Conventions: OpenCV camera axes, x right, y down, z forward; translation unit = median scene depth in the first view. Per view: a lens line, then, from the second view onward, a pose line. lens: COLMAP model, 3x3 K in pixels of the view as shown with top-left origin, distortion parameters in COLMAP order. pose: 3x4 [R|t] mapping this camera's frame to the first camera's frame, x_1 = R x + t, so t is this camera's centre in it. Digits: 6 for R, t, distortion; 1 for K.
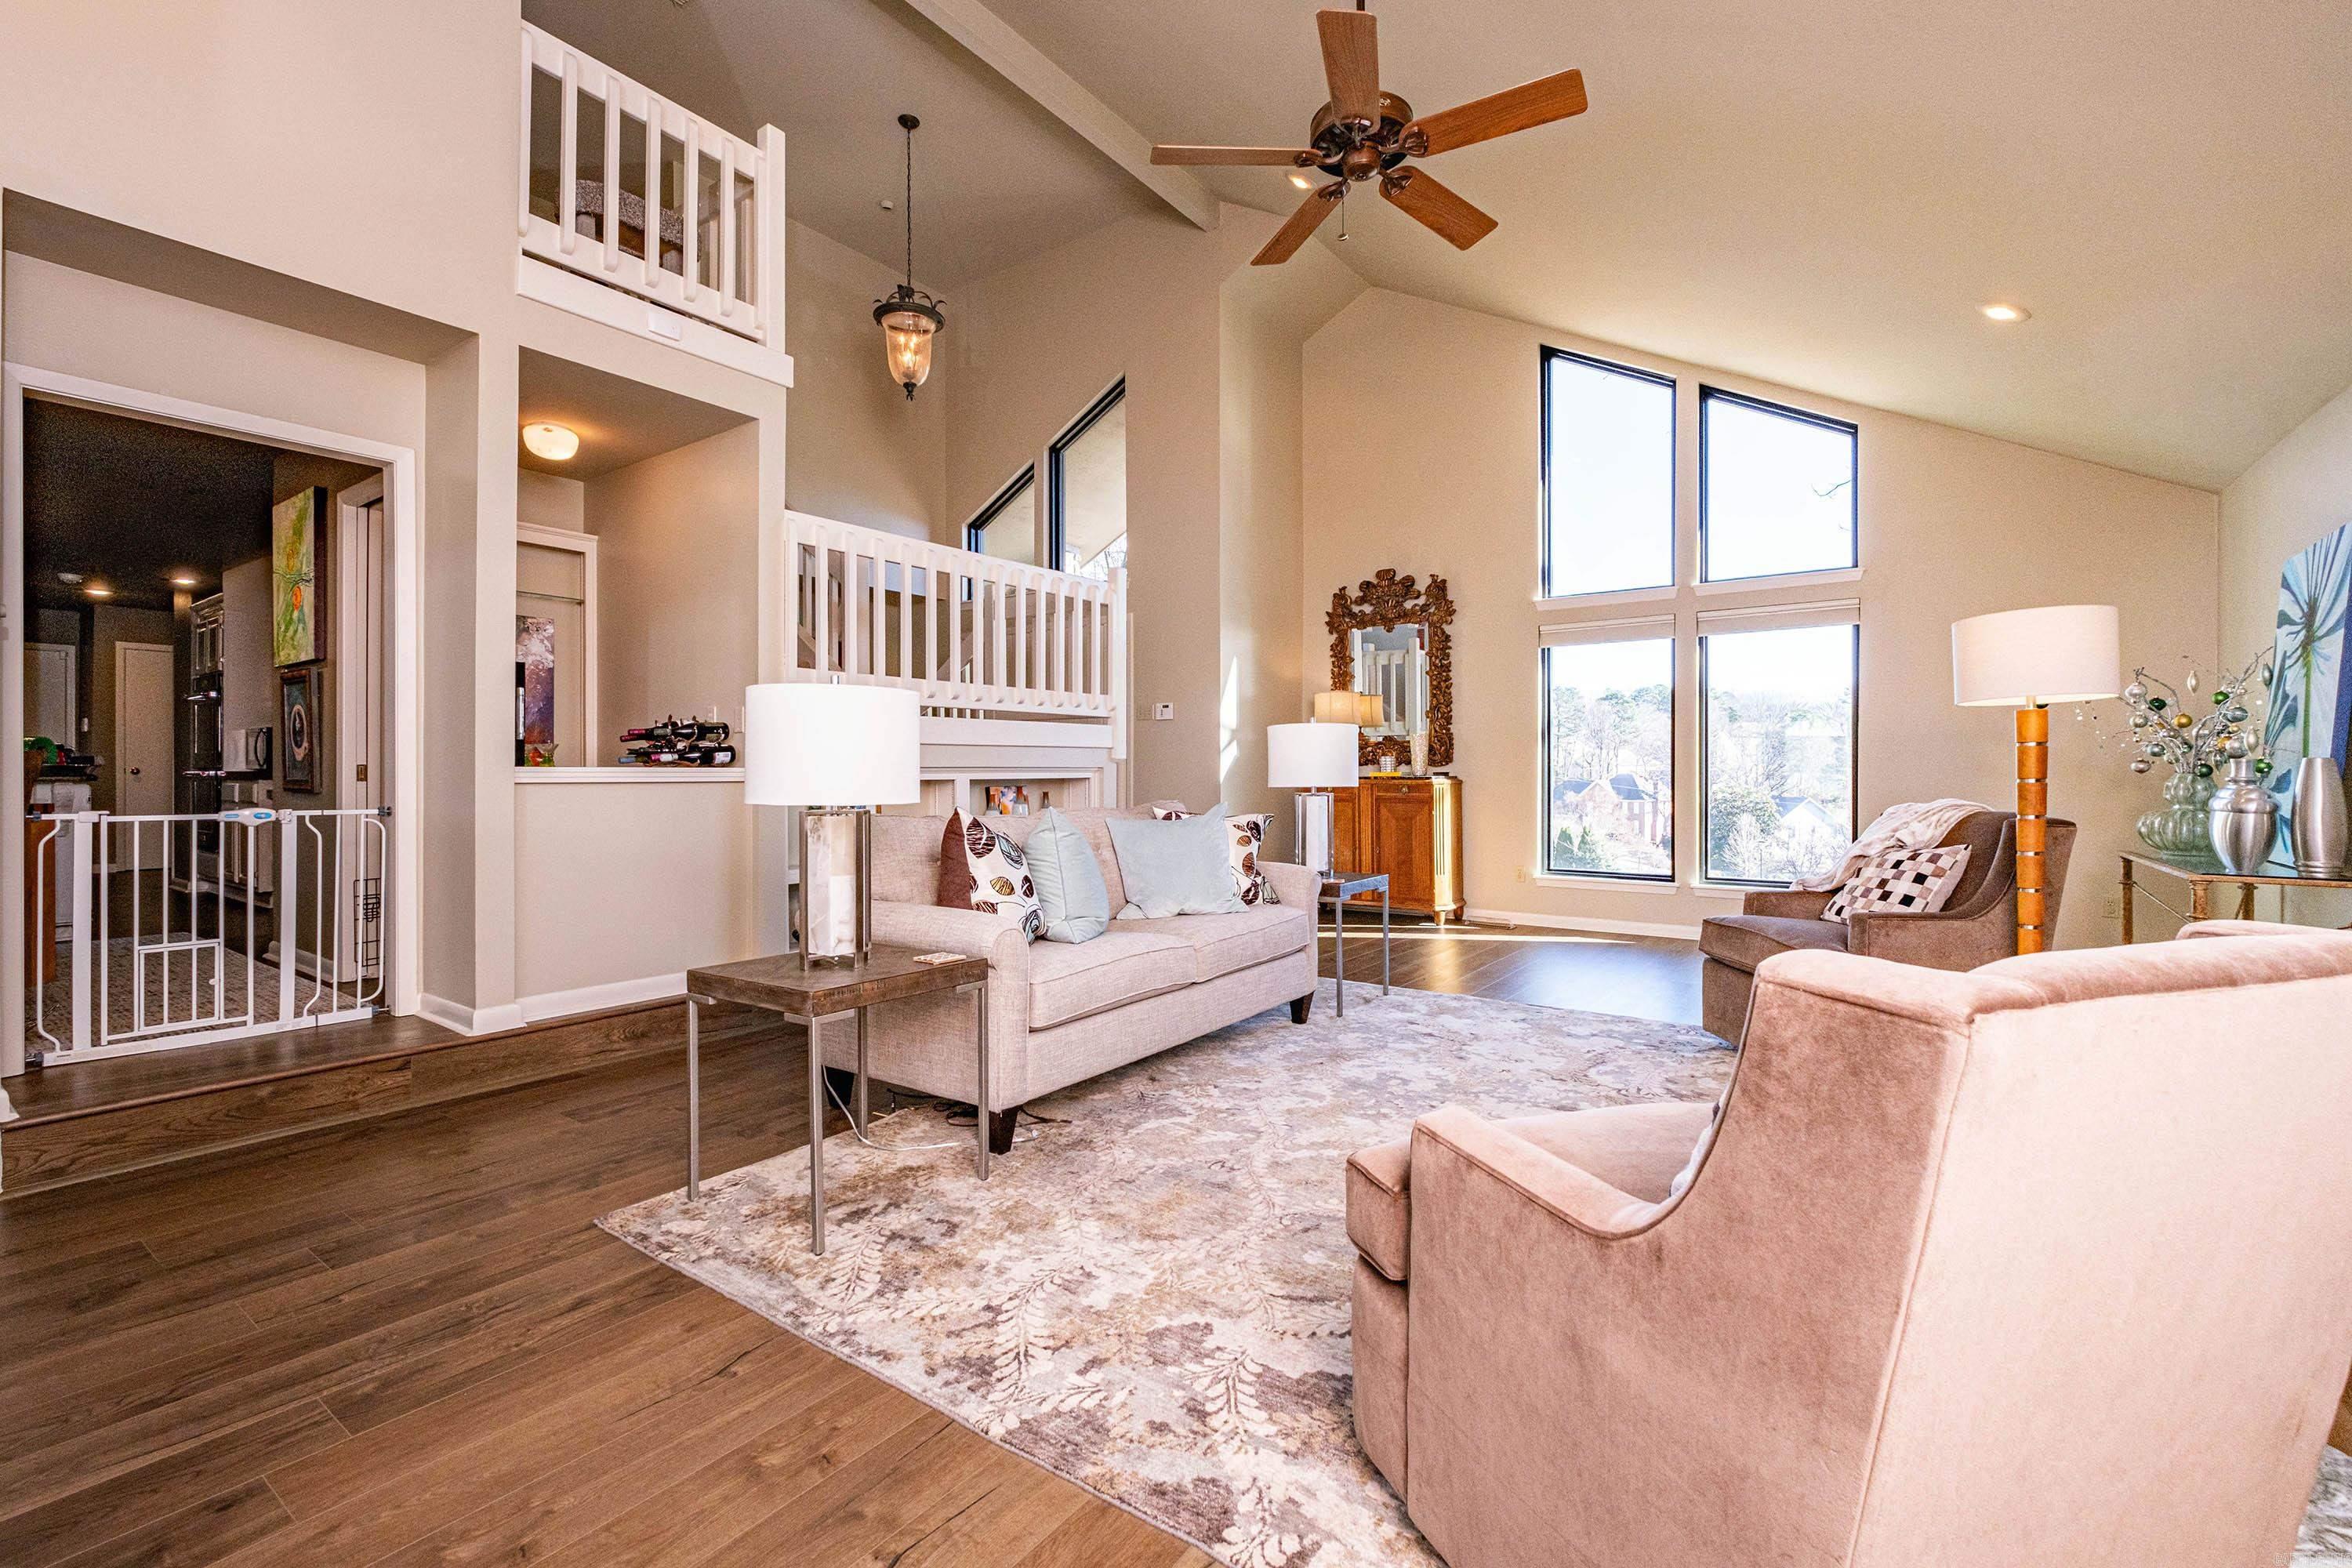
lens RADIAL K [[1008.0, 0, 1178.0], [0, 1008.0, 776.0], [0, 0, 1]] dist [0.001370, -0.006603]
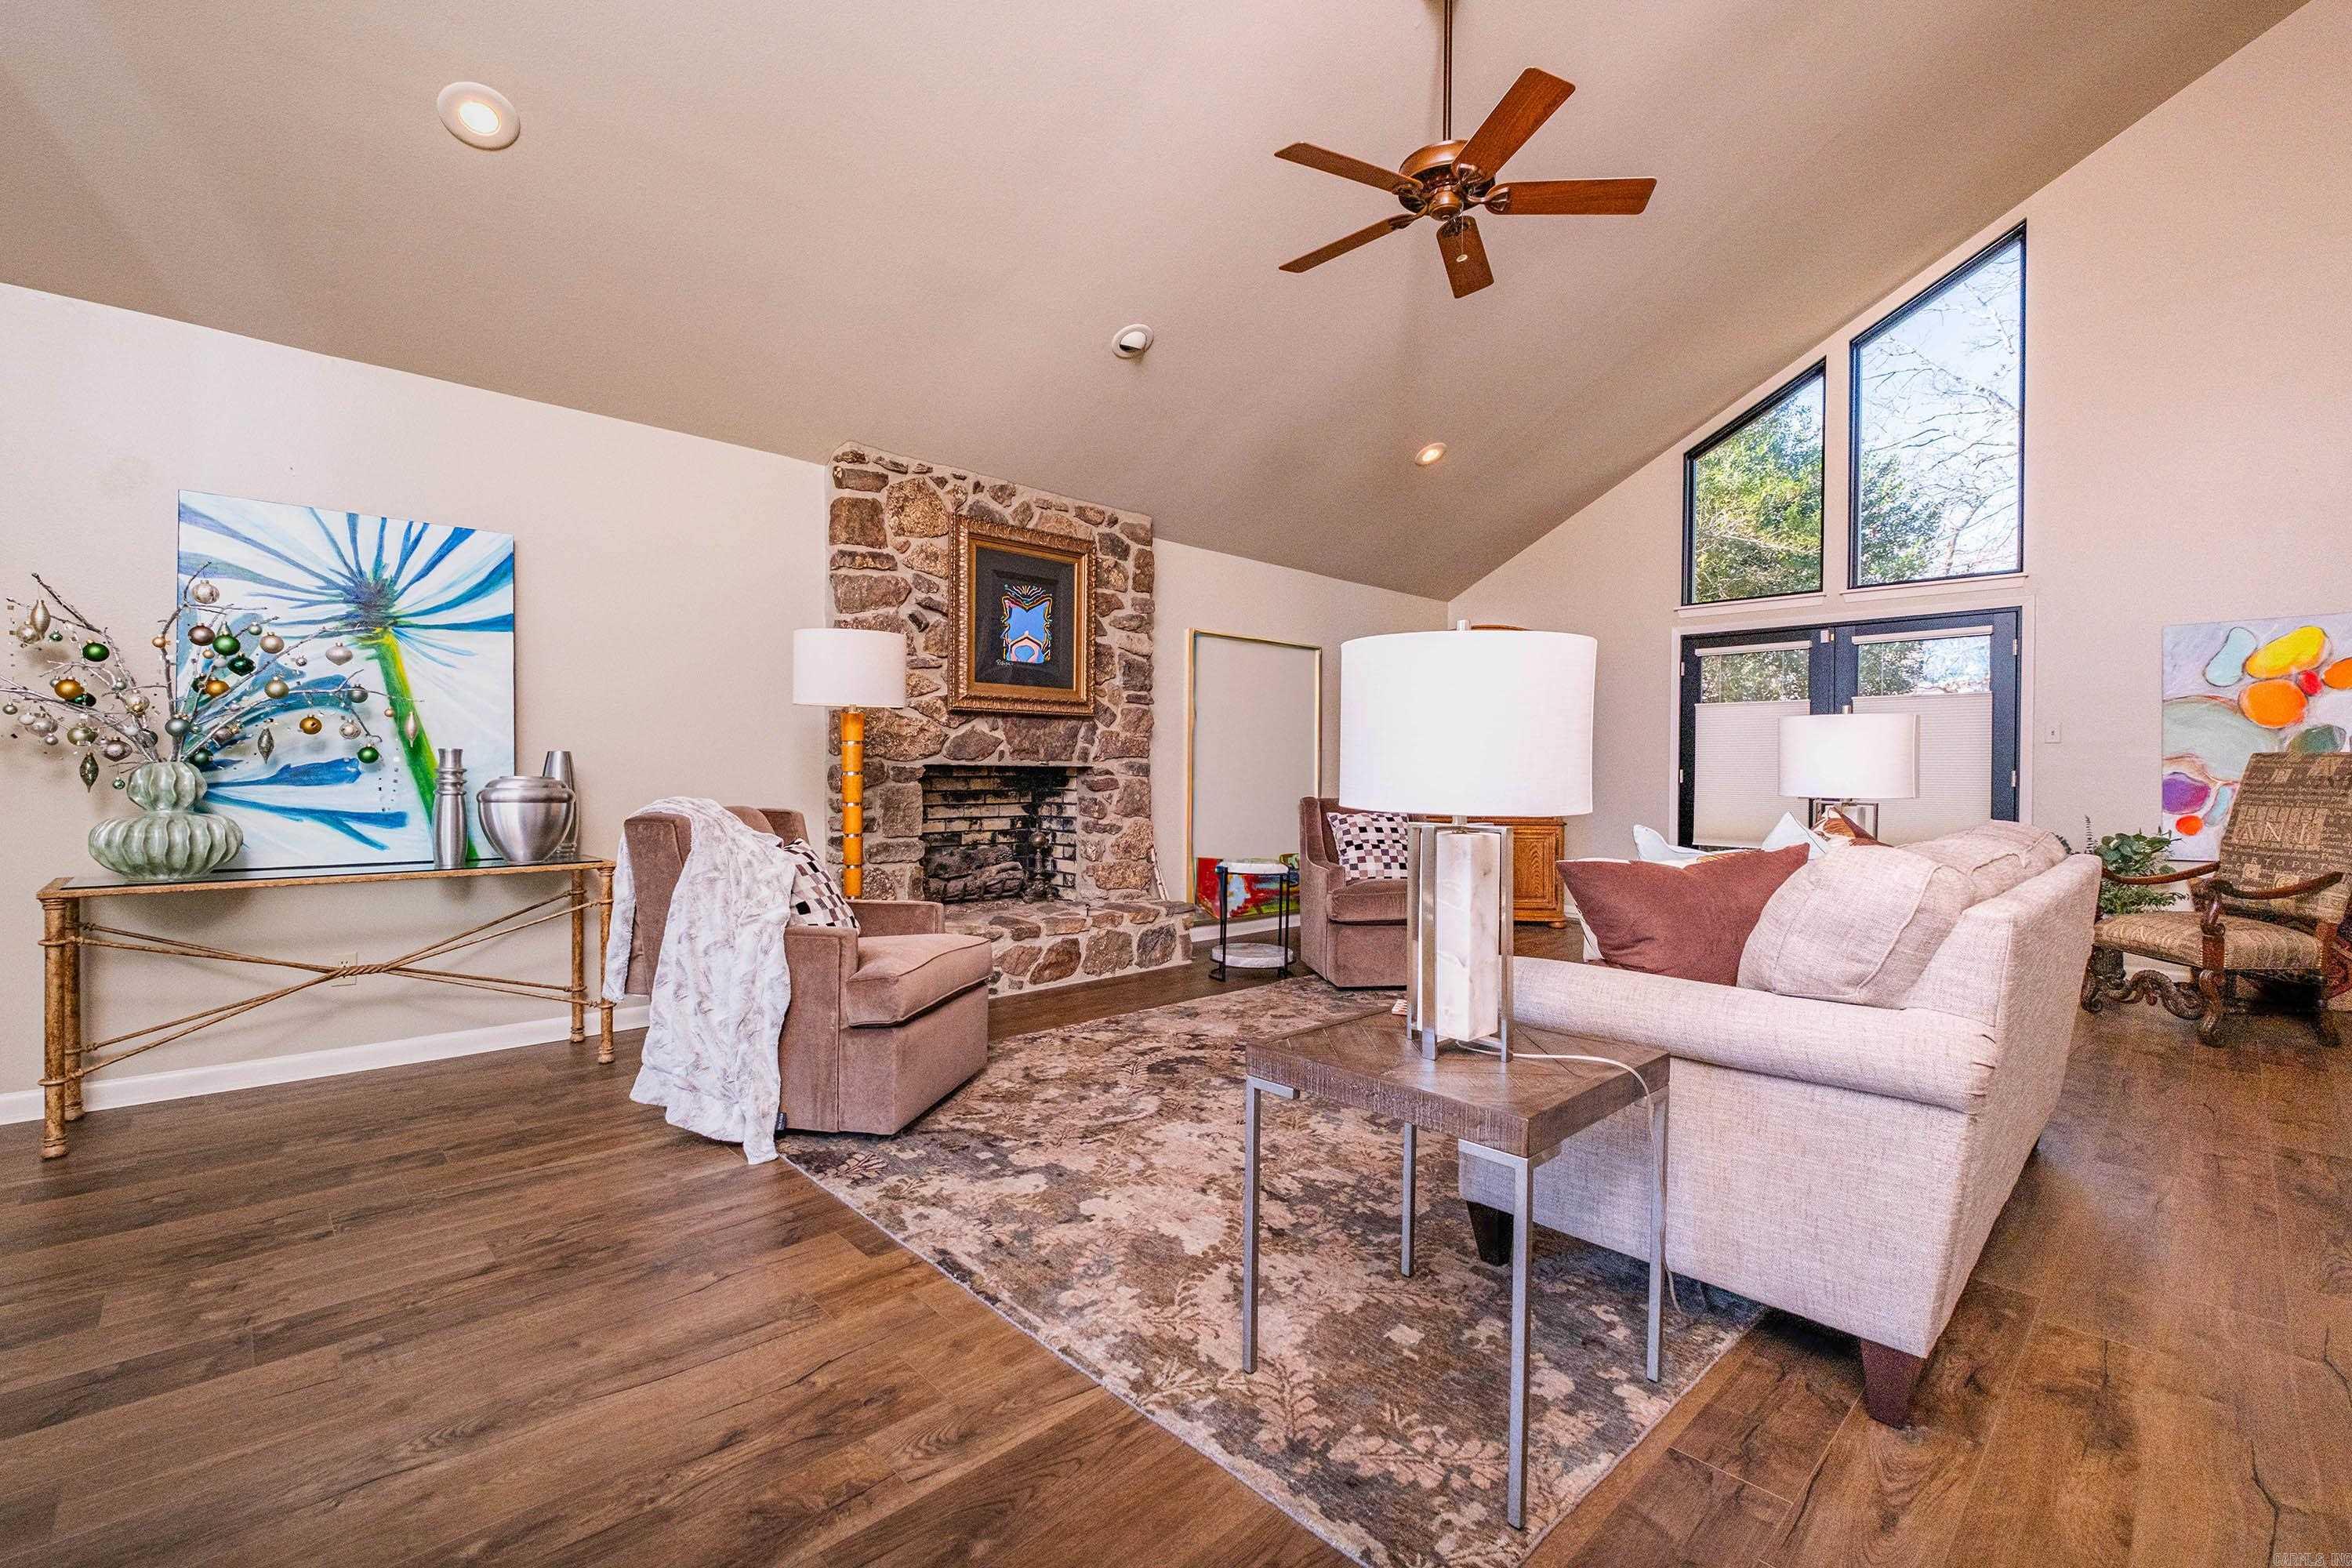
lens RADIAL K [[1008.0, 0, 1174.2], [0, 1008.0, 778.5], [0, 0, 1]] dist [0.001370, -0.006603]
pose [[-0.981247, -0.004560, 0.192700, 0.224577], [-0.002896, 0.999956, 0.008913, -0.002252], [-0.192732, 0.008188, -0.981217, 1.877556]]
